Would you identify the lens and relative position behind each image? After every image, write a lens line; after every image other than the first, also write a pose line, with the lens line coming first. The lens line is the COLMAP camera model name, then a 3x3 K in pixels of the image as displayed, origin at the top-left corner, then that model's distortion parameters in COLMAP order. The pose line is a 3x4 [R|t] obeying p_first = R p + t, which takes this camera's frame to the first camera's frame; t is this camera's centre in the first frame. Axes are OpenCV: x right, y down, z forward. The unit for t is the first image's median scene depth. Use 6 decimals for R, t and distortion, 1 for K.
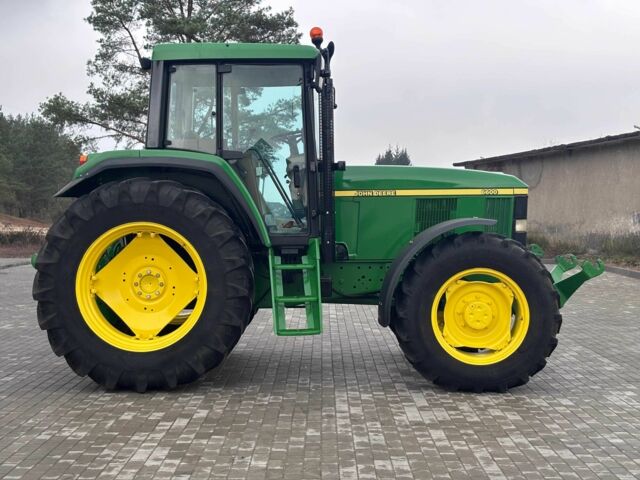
lens RADIAL K [[958.6, 0, 320.0], [0, 958.6, 240.0], [0, 0, 1]] dist [0.121306, -0.082389]
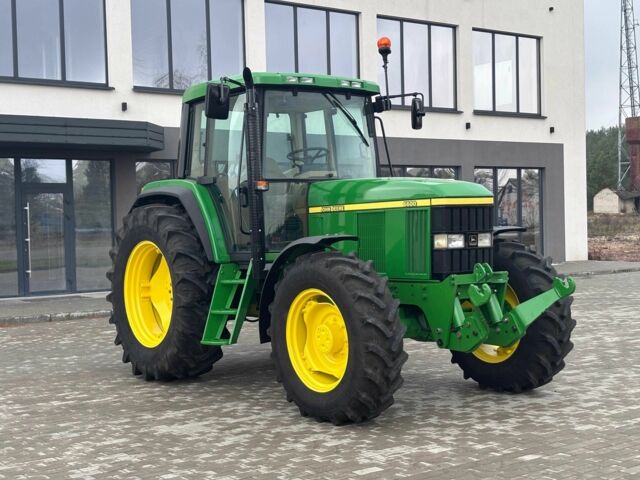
lens RADIAL K [[958.6, 0, 320.0], [0, 958.6, 240.0], [0, 0, 1]] dist [0.121306, -0.082389]
pose [[0.597877, -0.002660, -0.801584, 0.891119], [0.005934, 0.999982, 0.001108, -0.018996], [0.801566, -0.005419, 0.597882, 0.429465]]
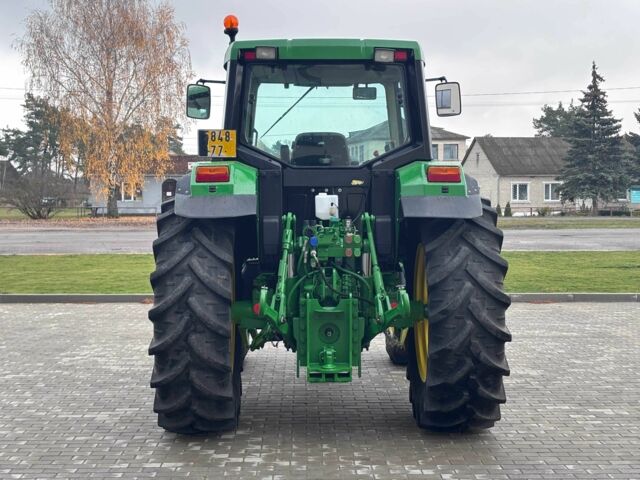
lens RADIAL K [[954.1, 0, 320.0], [0, 954.1, 240.0], [0, 0, 1]] dist [0.219019, -0.781463]
pose [[-0.028020, -0.052323, 0.998237, -1.066249], [0.029746, 0.998143, 0.053153, -0.071427], [-0.999165, 0.031183, -0.026411, 1.133852]]
